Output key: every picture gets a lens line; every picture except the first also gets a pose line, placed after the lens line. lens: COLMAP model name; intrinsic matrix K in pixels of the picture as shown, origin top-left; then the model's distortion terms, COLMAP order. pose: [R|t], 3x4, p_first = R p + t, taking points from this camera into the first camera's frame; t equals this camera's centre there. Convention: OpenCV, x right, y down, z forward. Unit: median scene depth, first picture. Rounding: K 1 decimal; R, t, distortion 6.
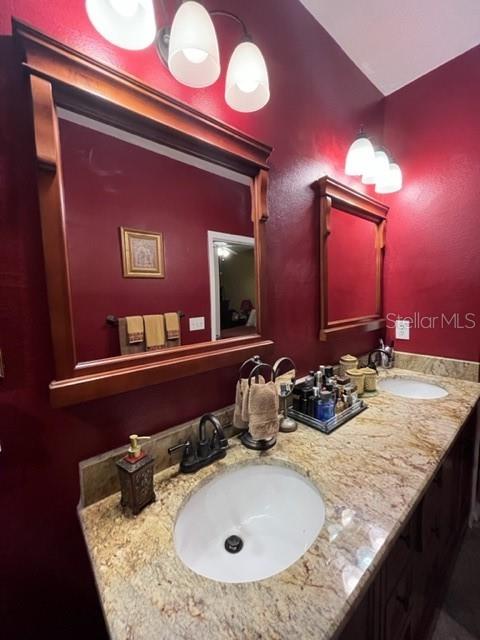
lens RADIAL K [[258.0, 0, 240.0], [0, 258.0, 320.0], [0, 0, 1]] dist [-0.001066, 0.000642]
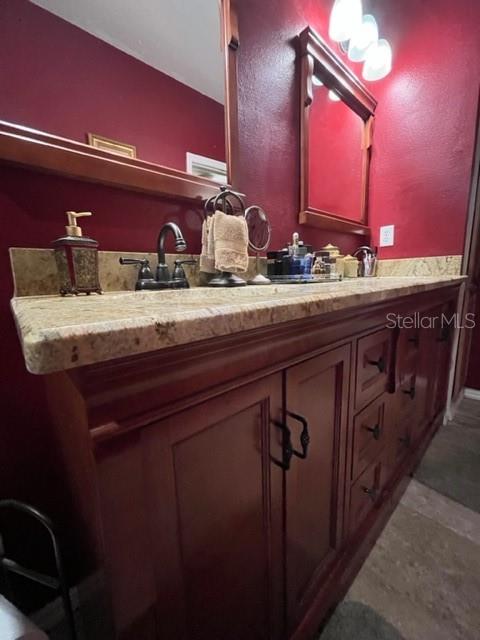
lens RADIAL K [[258.0, 0, 240.0], [0, 258.0, 320.0], [0, 0, 1]] dist [-0.001066, 0.000642]
pose [[0.999361, -0.005618, 0.035303, 0.052383], [0.003177, 0.997622, 0.068842, 0.326424], [-0.035605, -0.068686, 0.997003, 0.041432]]
